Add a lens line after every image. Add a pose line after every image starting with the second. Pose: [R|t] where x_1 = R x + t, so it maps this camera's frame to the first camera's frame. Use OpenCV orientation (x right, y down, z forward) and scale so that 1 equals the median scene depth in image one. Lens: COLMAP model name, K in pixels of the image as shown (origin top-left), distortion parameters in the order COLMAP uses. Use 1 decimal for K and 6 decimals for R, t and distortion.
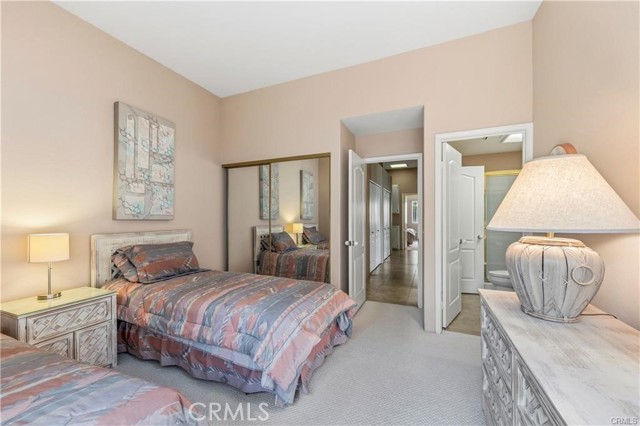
lens RADIAL K [[254.2, 0, 320.2], [0, 254.2, 217.1], [0, 0, 1]] dist [-0.000003, 0.000005]
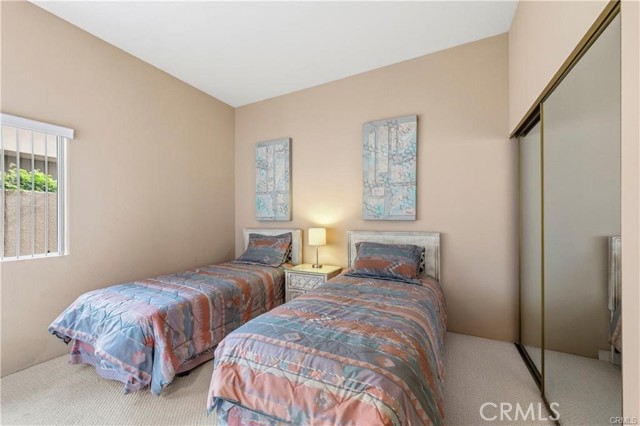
lens RADIAL K [[254.2, 0, 319.2], [0, 254.2, 216.6], [0, 0, 1]] dist [-0.000003, 0.000005]
pose [[-0.070056, -0.005686, -0.997527, 0.403209], [0.006959, 0.999957, -0.006189, 0.000768], [0.997519, -0.007375, -0.070013, 0.794454]]
